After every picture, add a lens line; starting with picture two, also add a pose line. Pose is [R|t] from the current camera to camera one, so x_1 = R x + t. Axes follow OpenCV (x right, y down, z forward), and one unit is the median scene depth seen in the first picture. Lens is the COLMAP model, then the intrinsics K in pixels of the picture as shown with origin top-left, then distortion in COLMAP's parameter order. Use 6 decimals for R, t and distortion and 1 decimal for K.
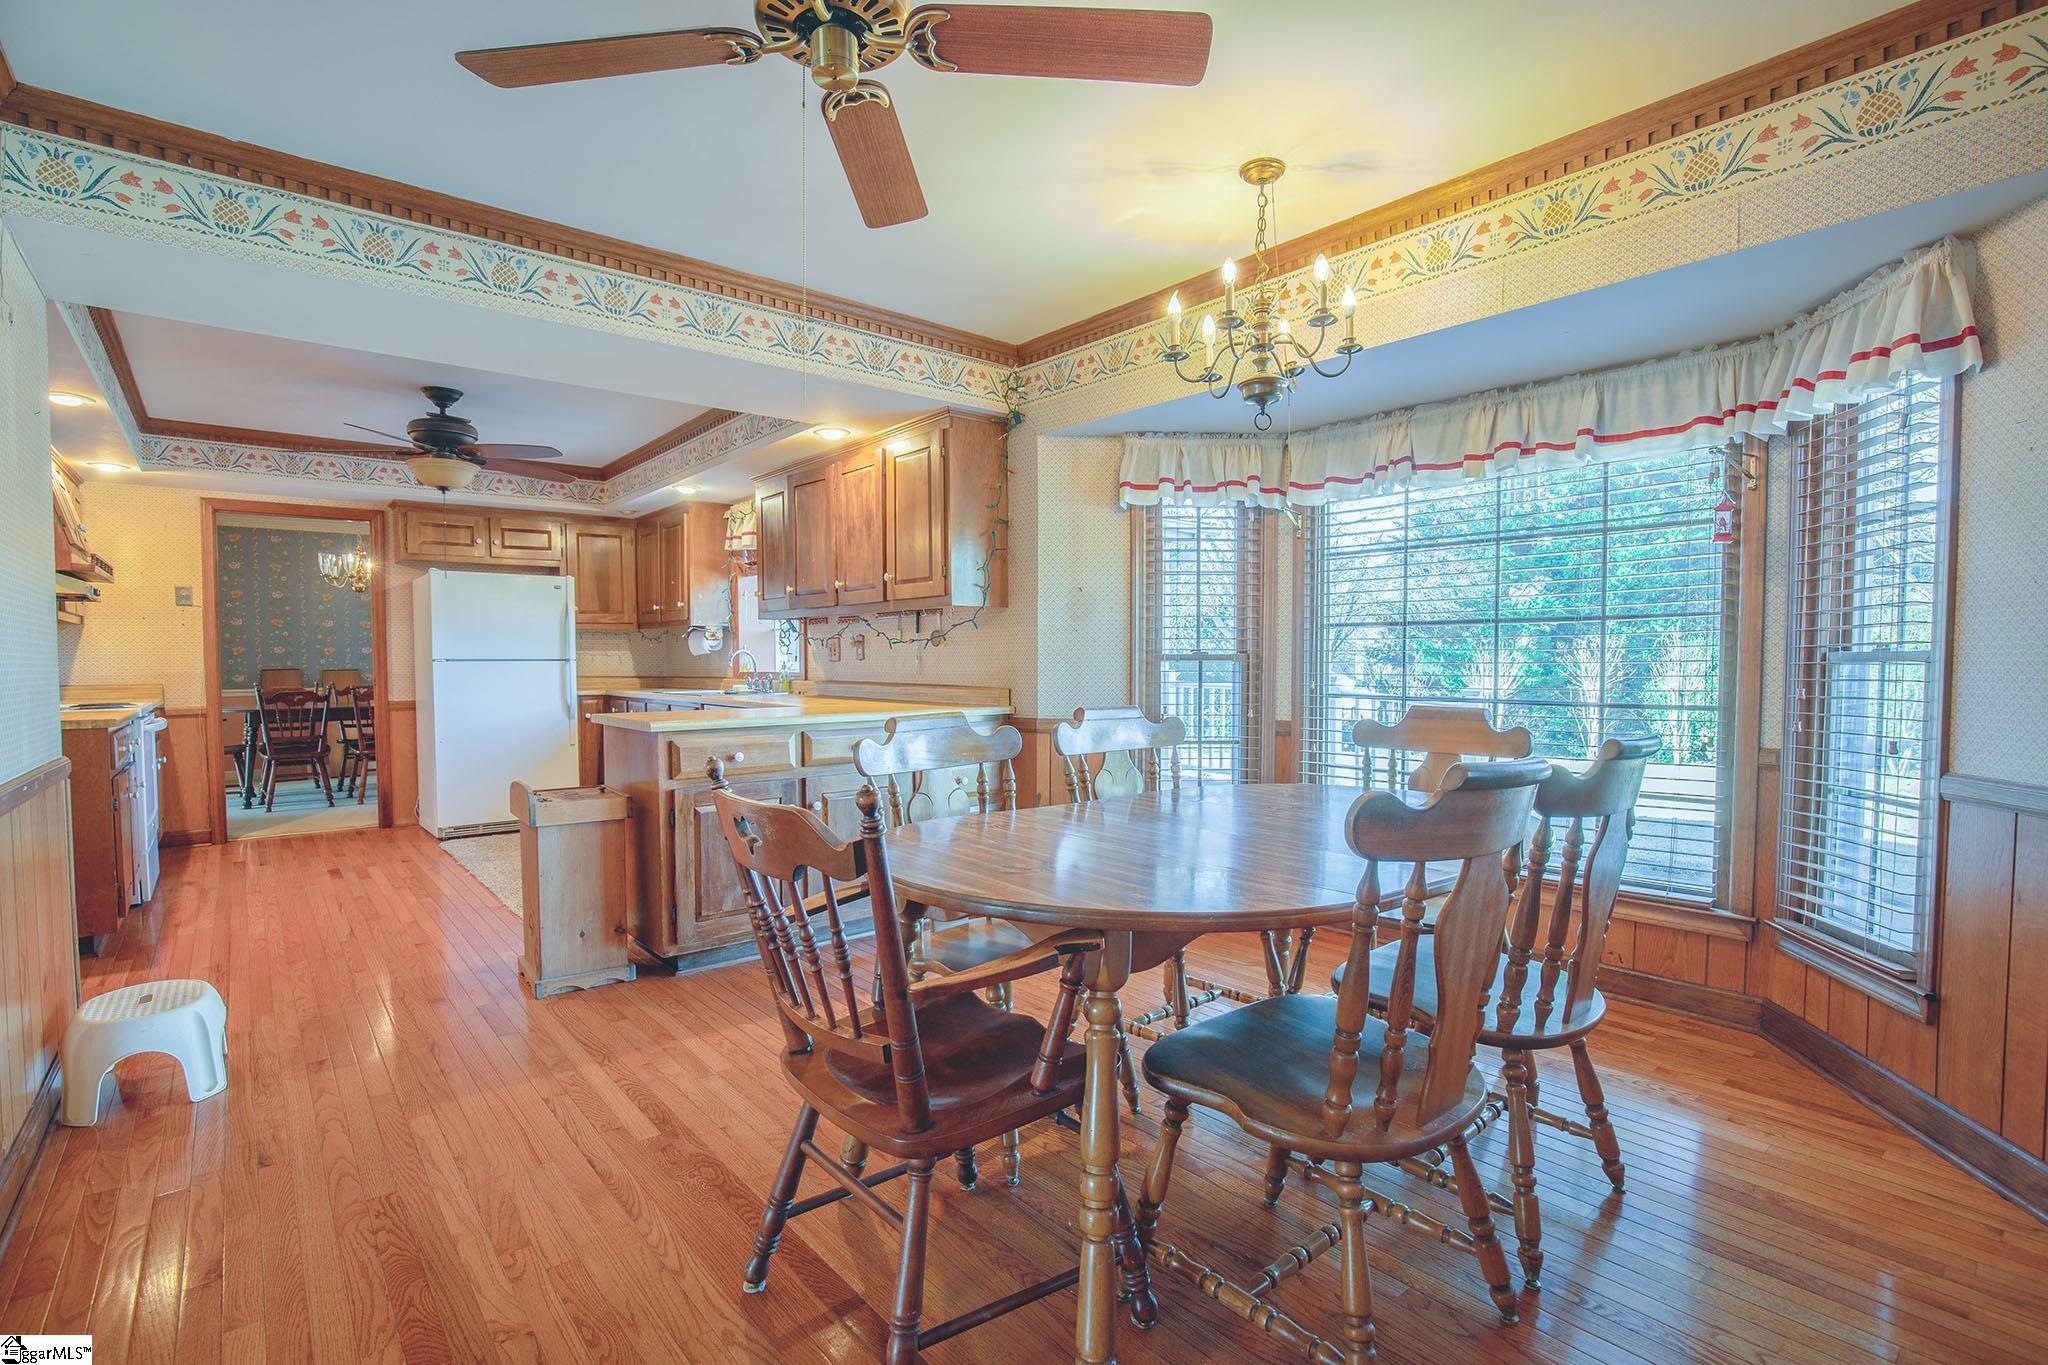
lens RADIAL K [[945.5, 0, 1030.9], [0, 945.5, 696.7], [0, 0, 1]] dist [-0.038869, 0.006585]
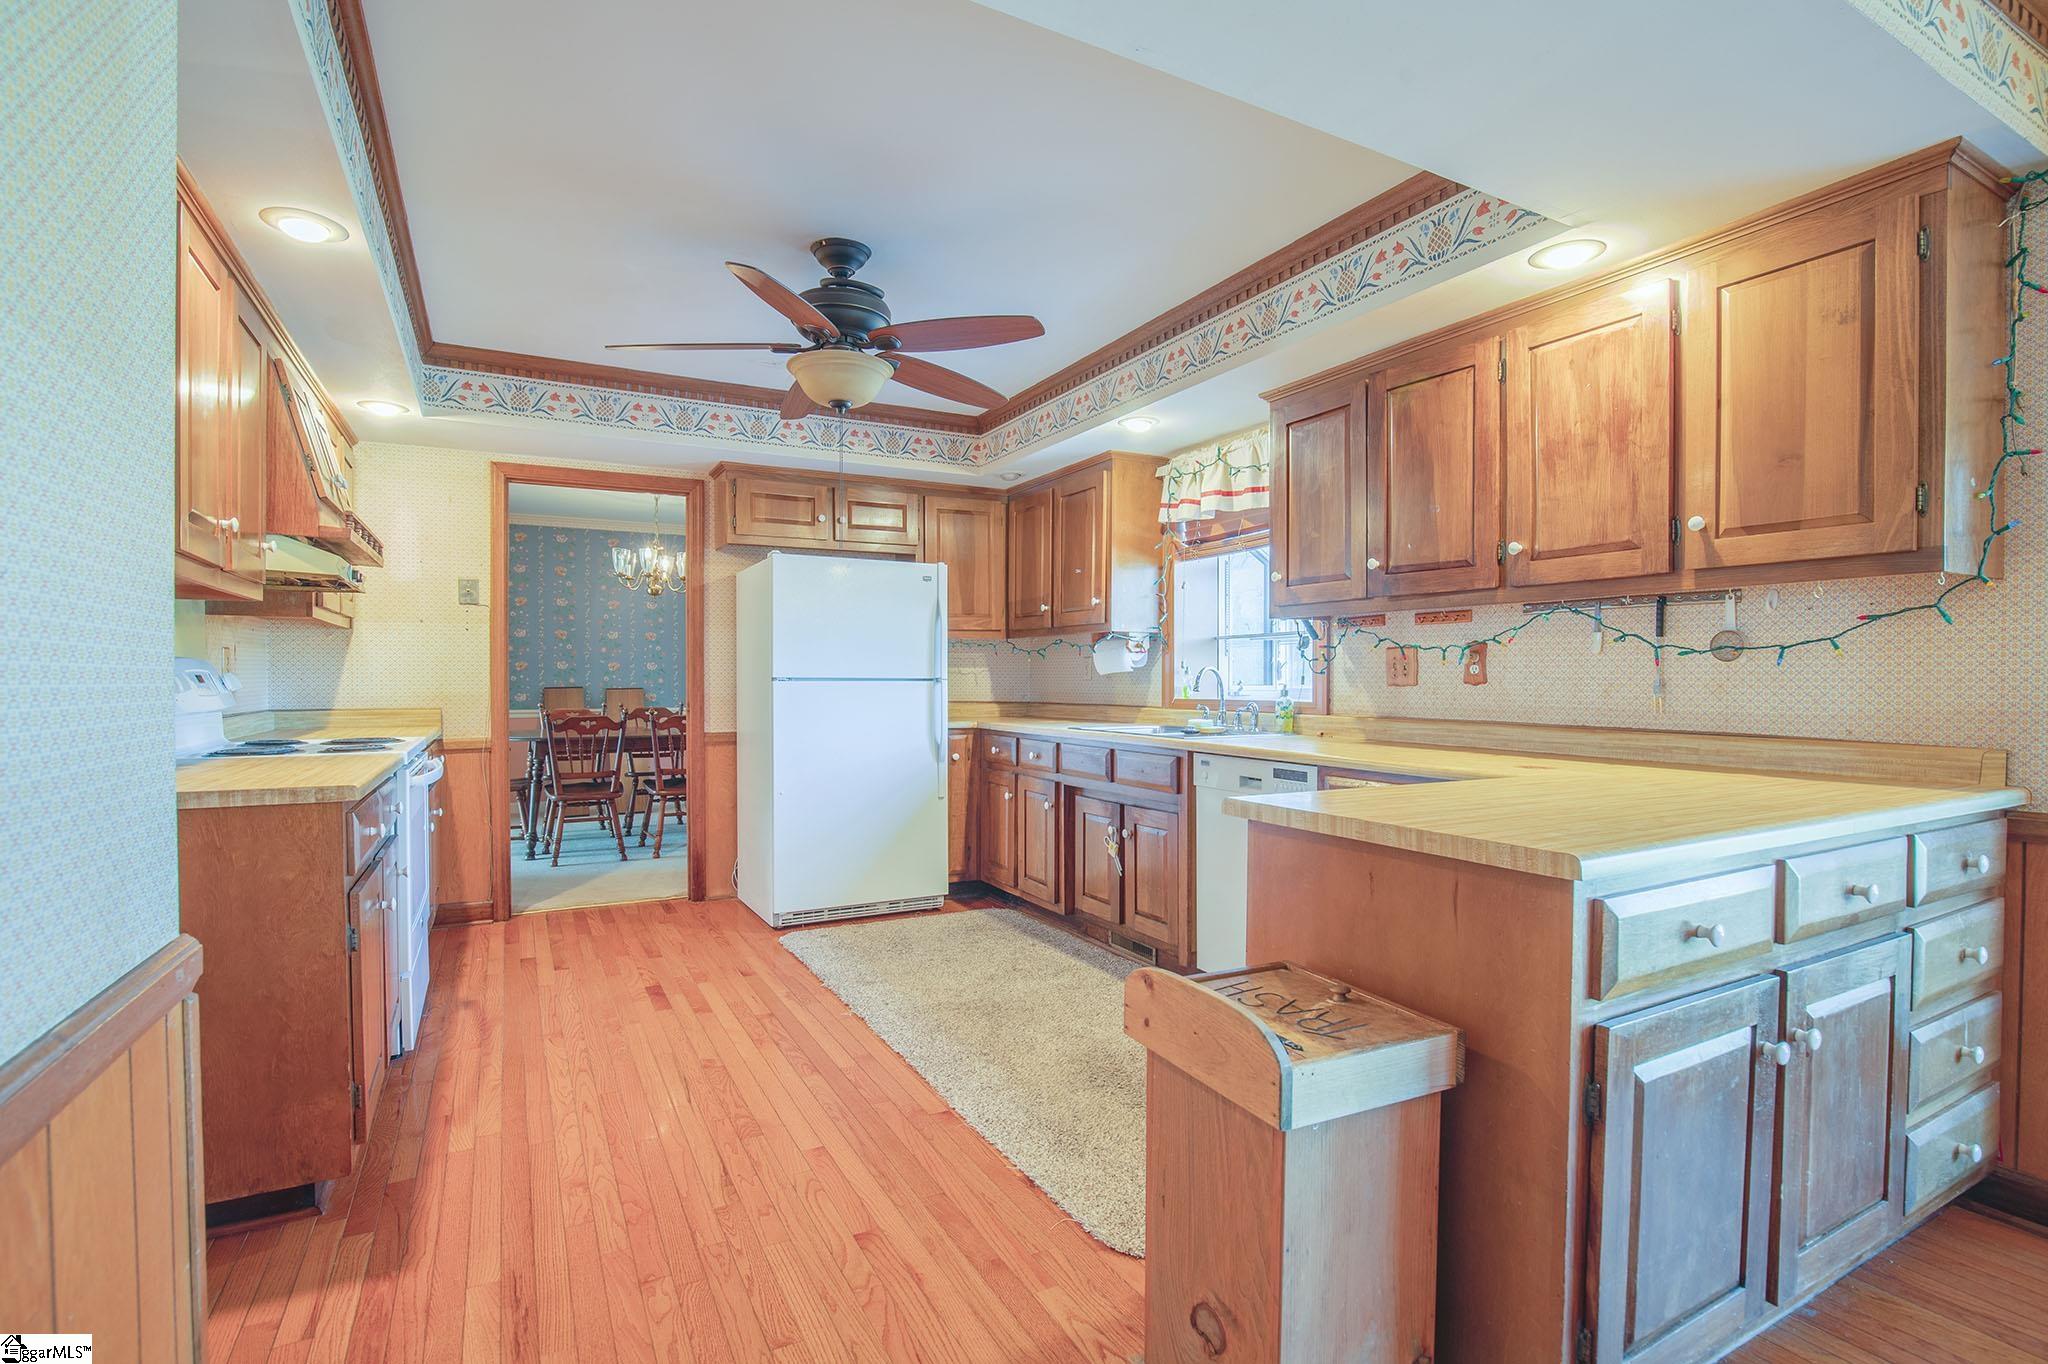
lens RADIAL K [[957.7, 0, 1033.7], [0, 957.7, 696.7], [0, 0, 1]] dist [-0.038109, 0.000003]
pose [[0.979243, 0.009623, -0.202460, -0.275824], [-0.013970, 0.999701, -0.020055, -0.012498], [0.202207, 0.022467, 0.979085, 0.299440]]
